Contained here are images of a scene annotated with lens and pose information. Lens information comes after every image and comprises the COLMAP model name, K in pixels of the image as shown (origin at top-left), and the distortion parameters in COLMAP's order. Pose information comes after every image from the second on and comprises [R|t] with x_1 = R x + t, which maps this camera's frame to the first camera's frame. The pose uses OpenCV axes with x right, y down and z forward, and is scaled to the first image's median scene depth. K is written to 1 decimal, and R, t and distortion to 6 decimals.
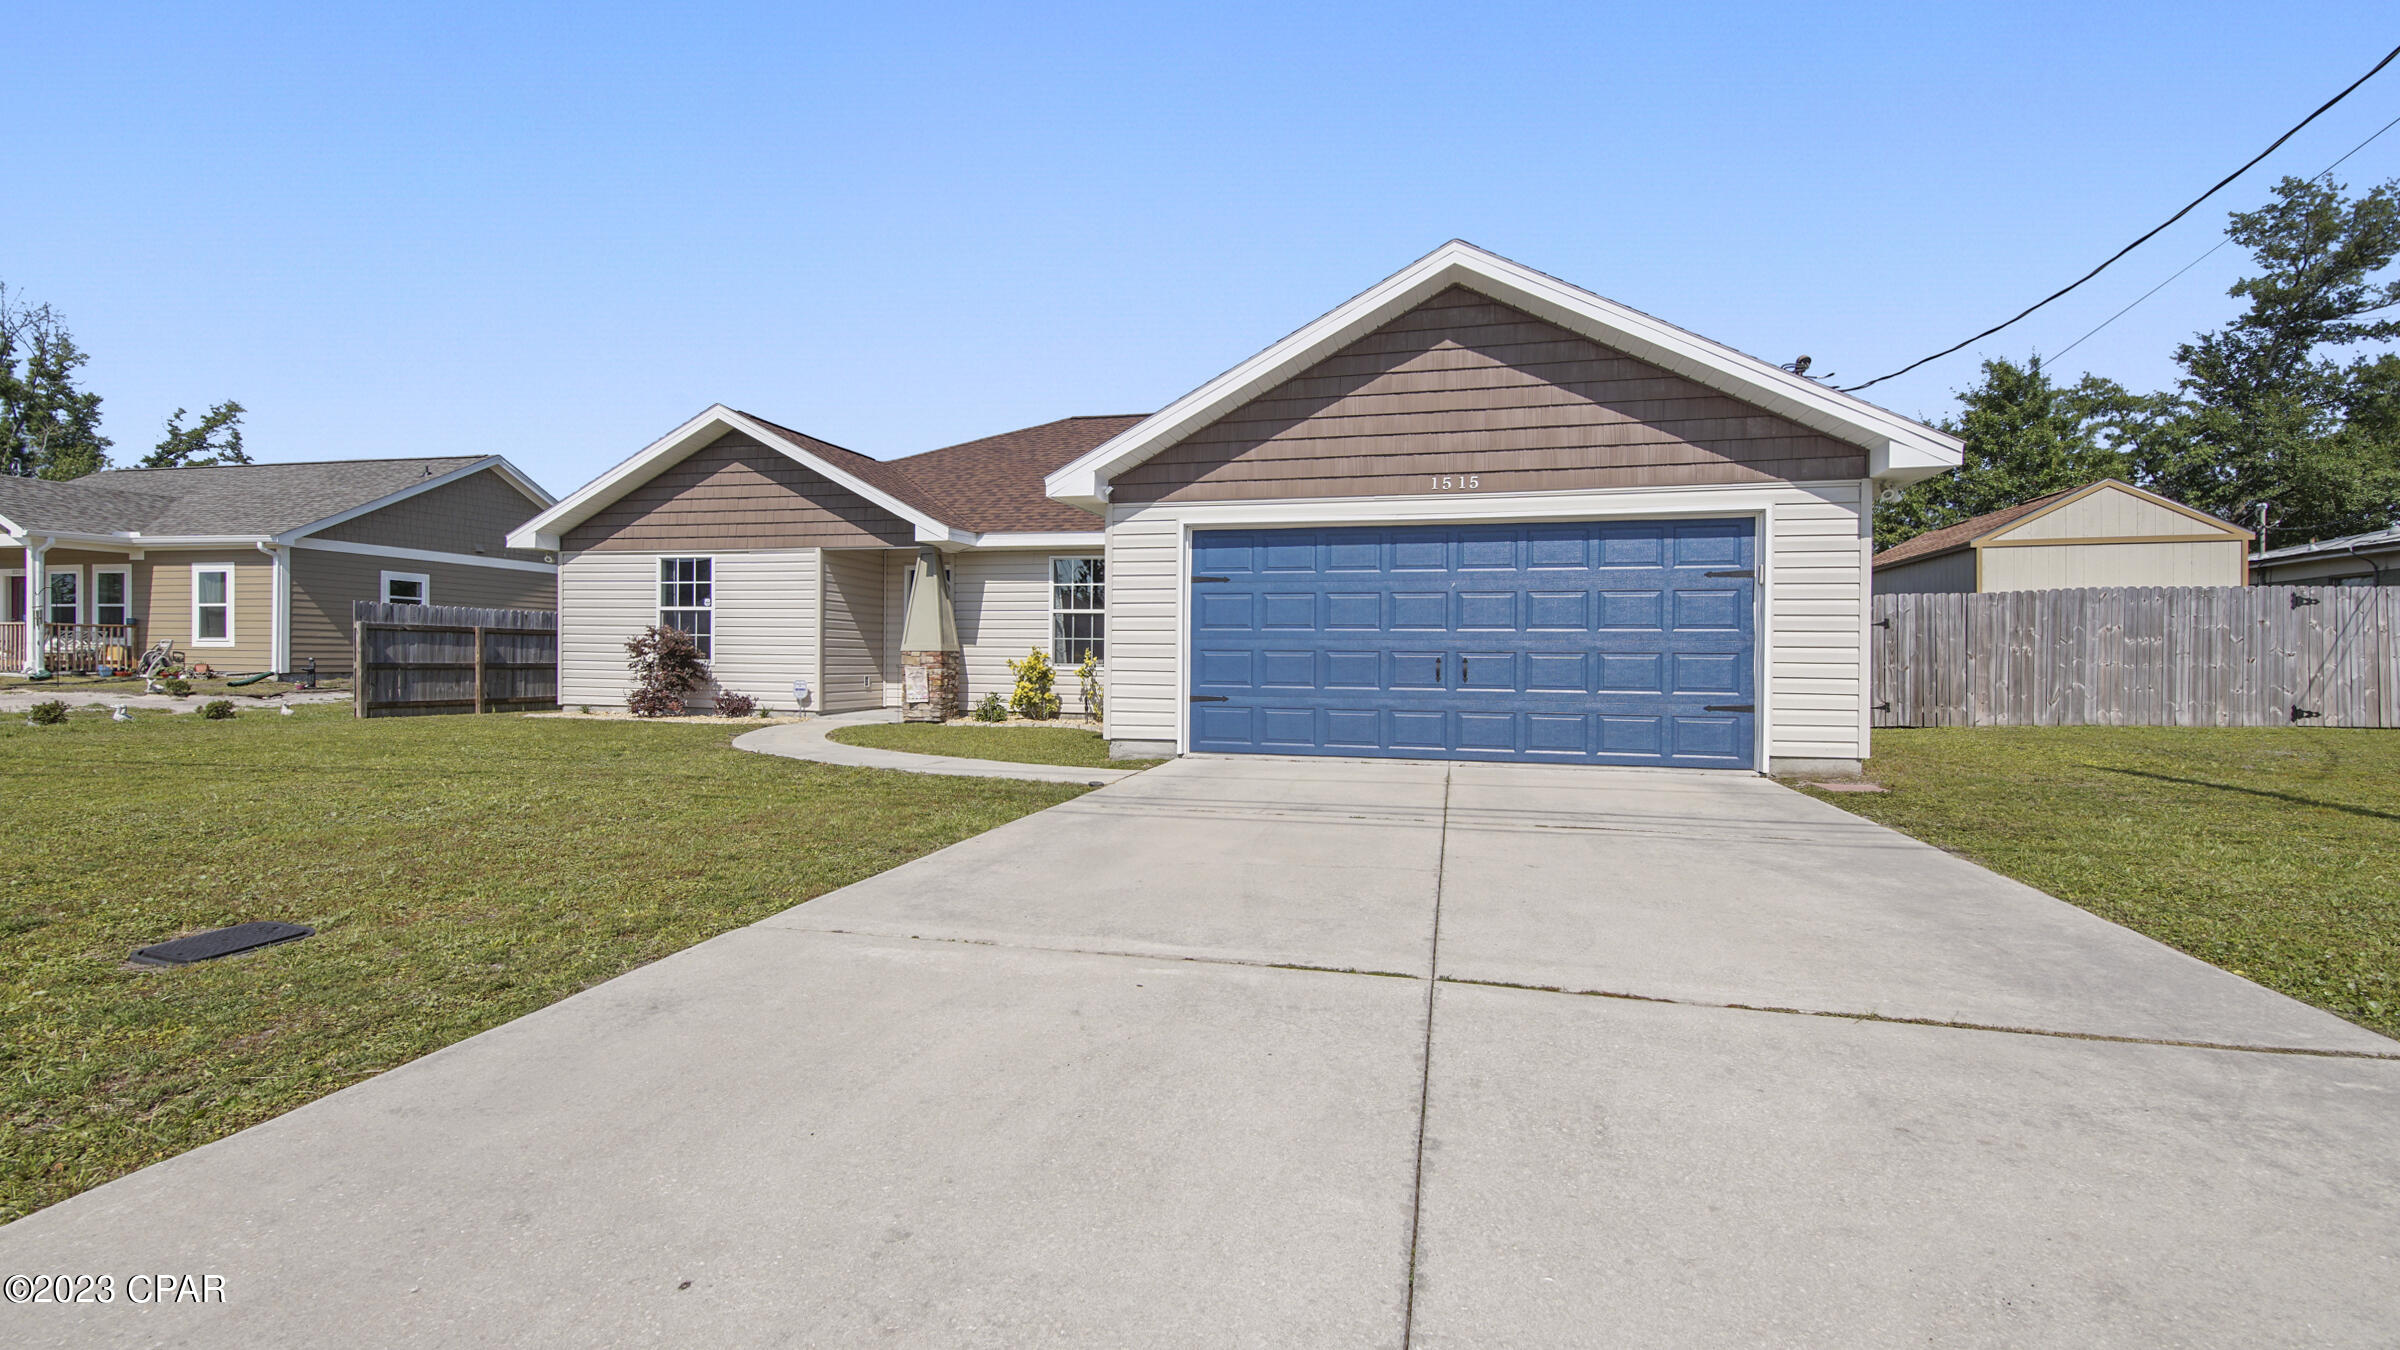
lens RADIAL K [[1082.3, 0, 1179.7], [0, 1082.3, 675.5], [0, 0, 1]] dist [0.038253, -0.023026]
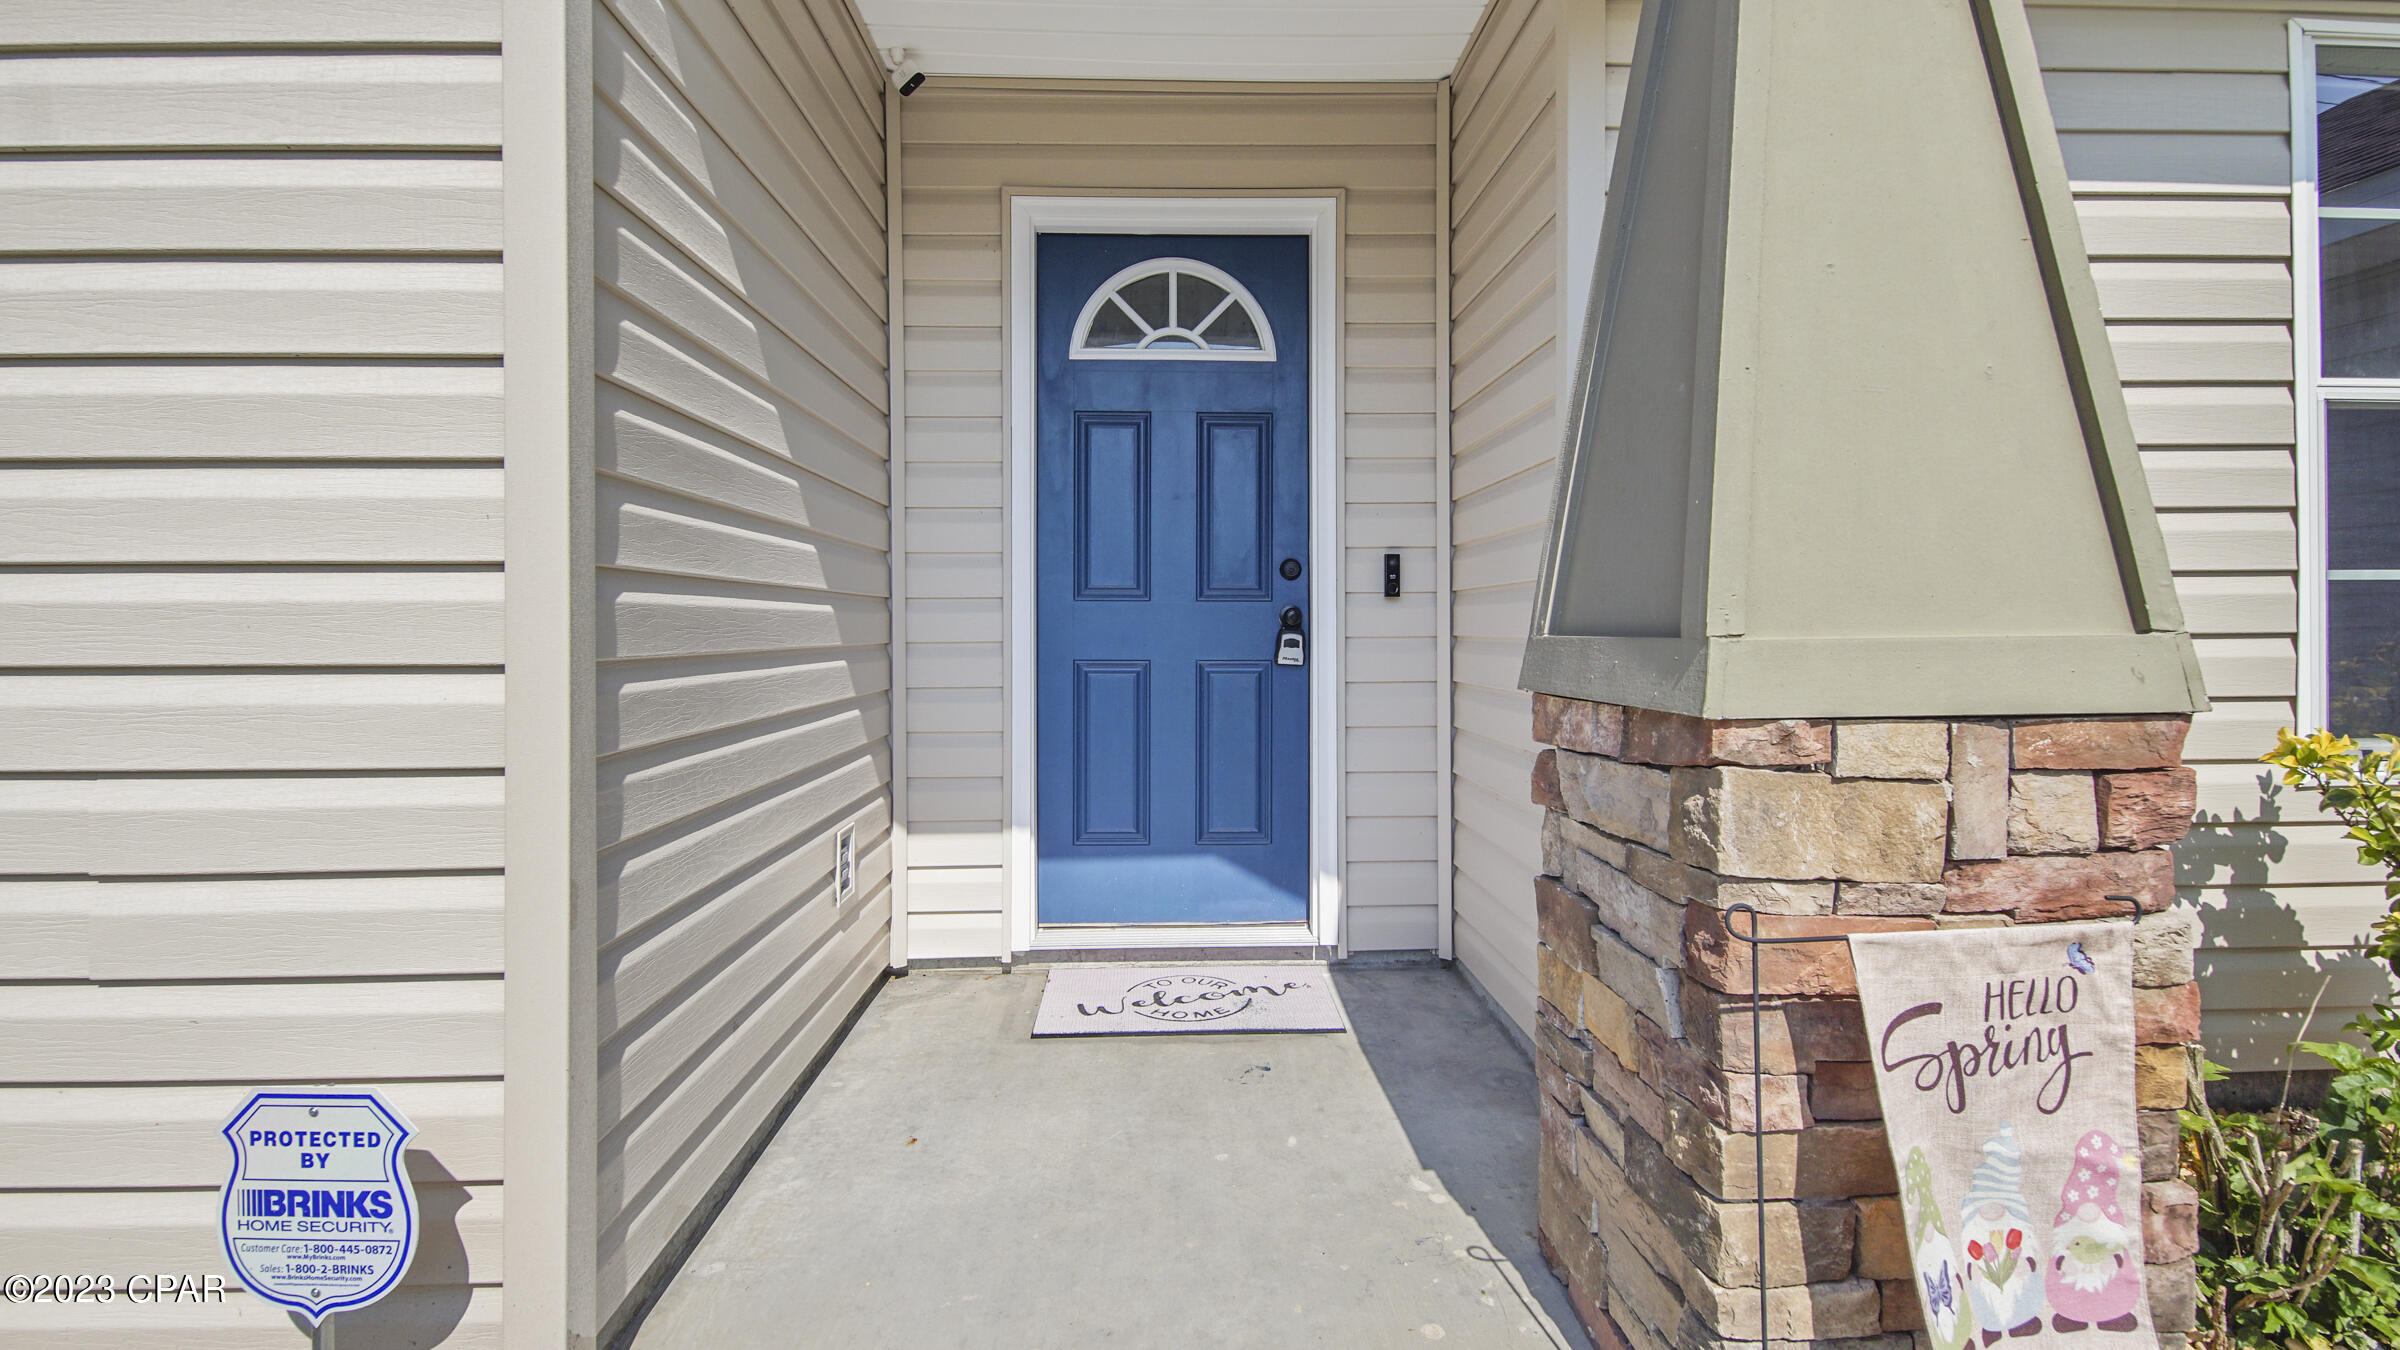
lens RADIAL K [[1082.3, 0, 1179.7], [0, 1082.3, 675.5], [0, 0, 1]] dist [0.038253, -0.023026]
pose [[0.954587, -0.023901, 0.296971, -0.311677], [0.014716, 0.999343, 0.033128, -0.028165], [-0.297567, -0.027253, 0.954312, 0.904714]]
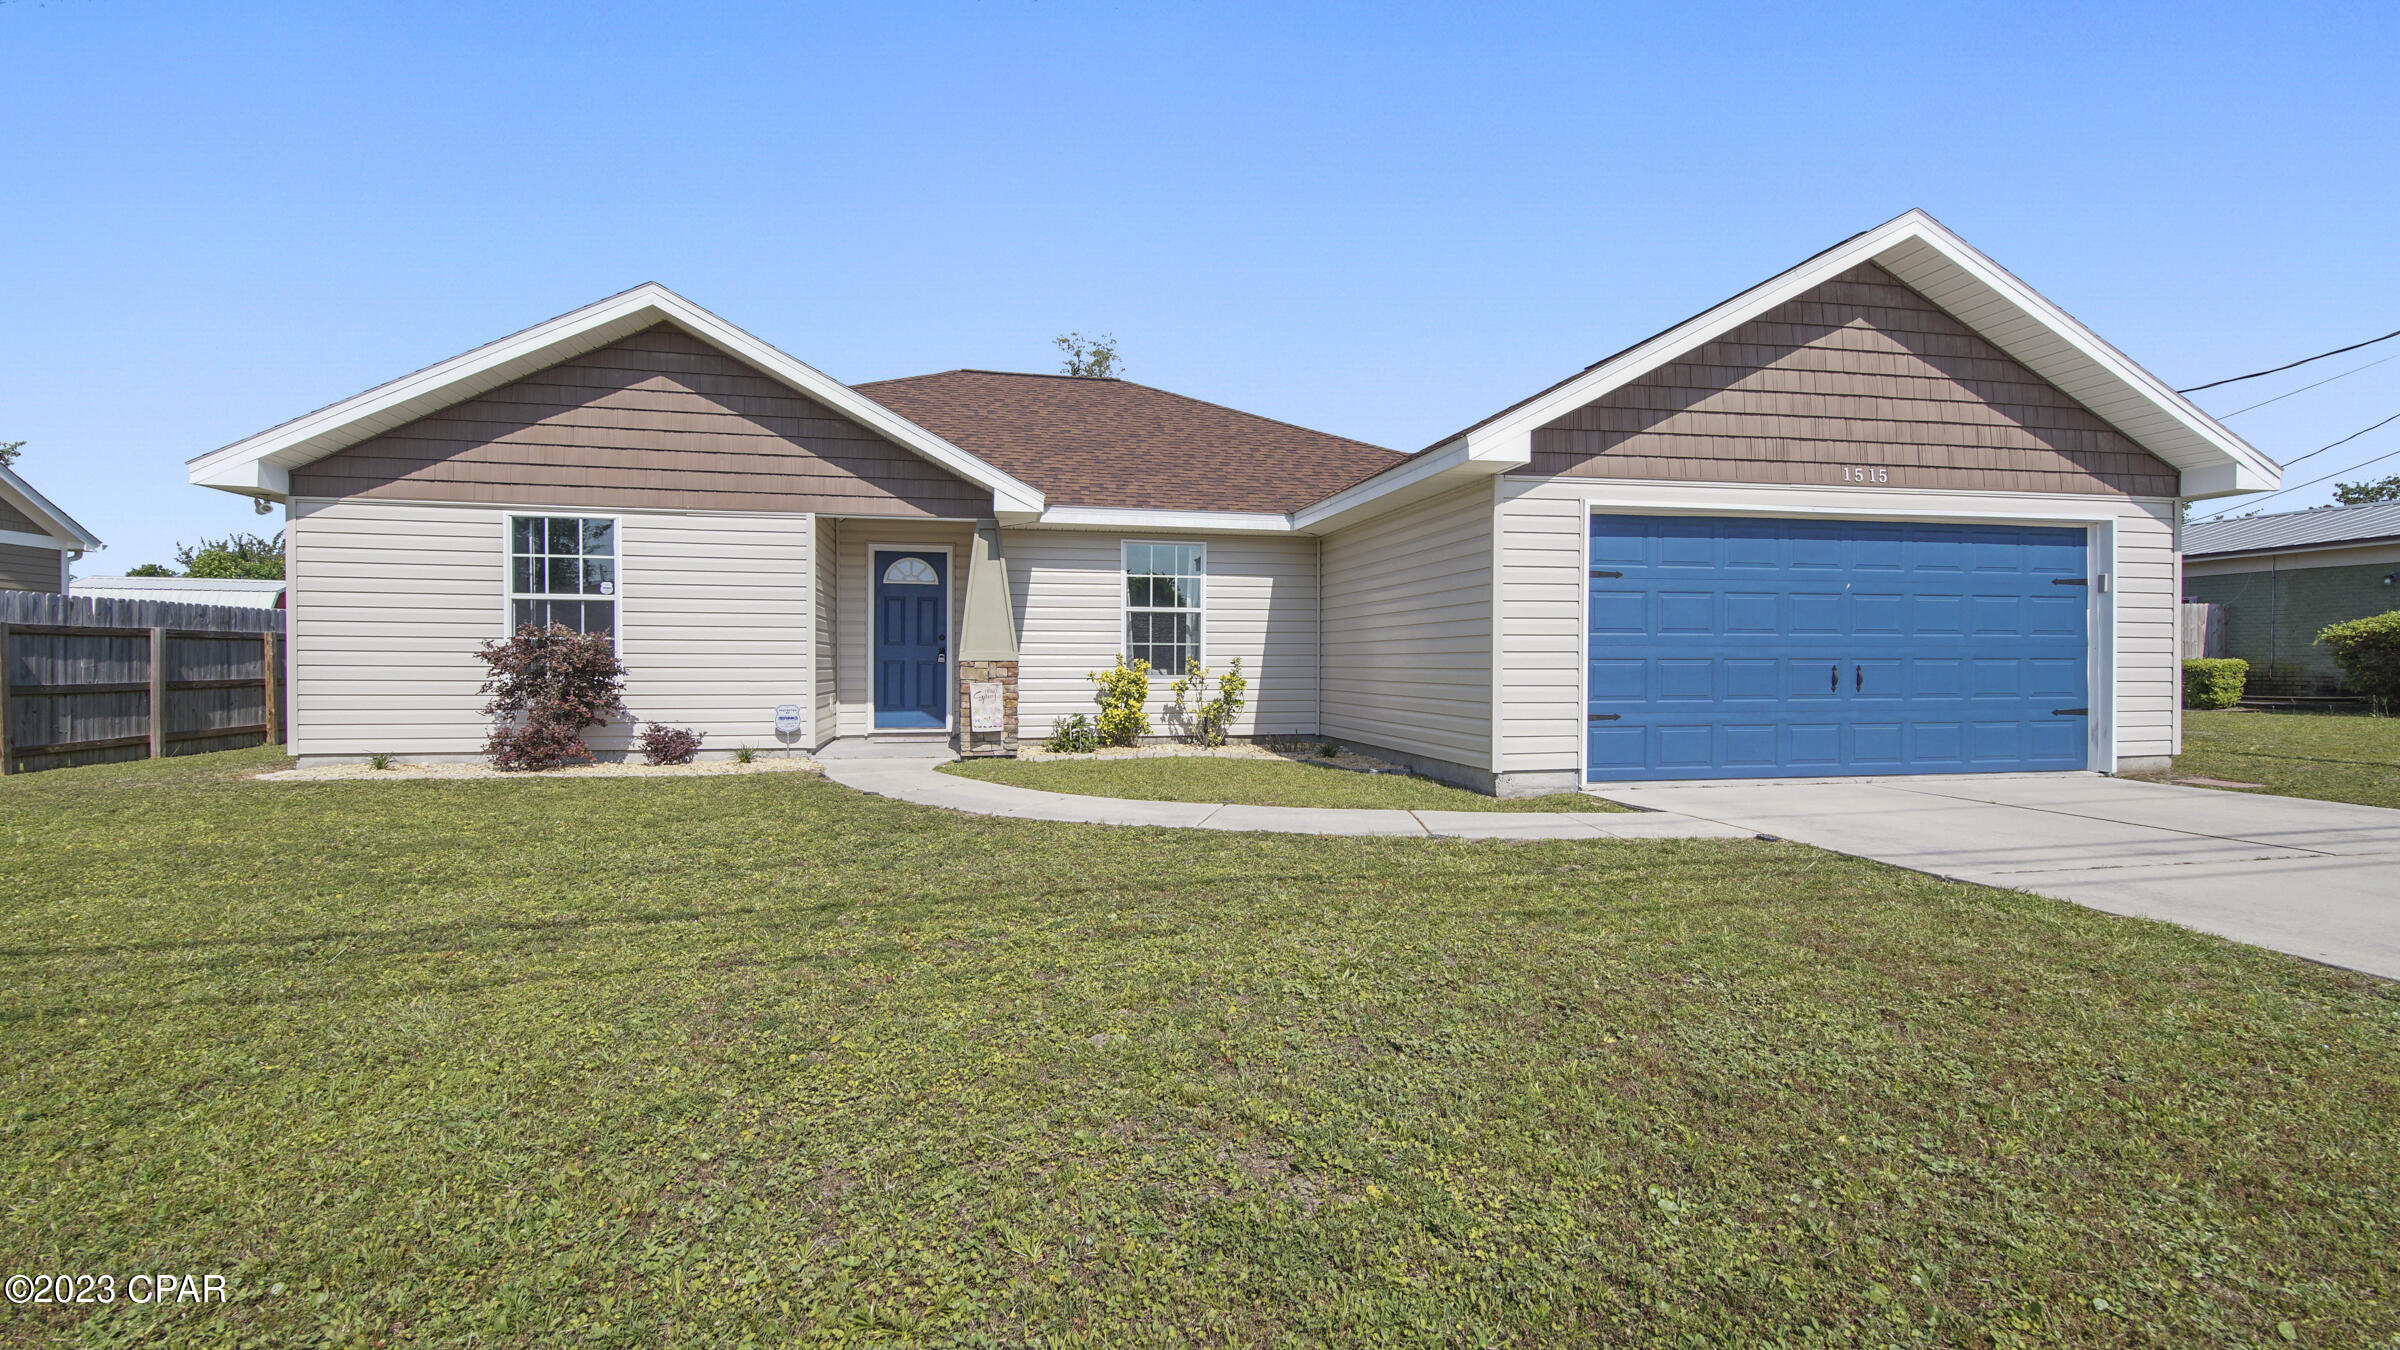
lens RADIAL K [[1082.3, 0, 1179.7], [0, 1082.3, 675.5], [0, 0, 1]] dist [0.038253, -0.023026]
pose [[0.894325, -0.014031, 0.447198, -0.436391], [0.014452, 0.999893, 0.002470, -0.012068], [-0.447185, 0.004254, 0.894432, 0.276256]]
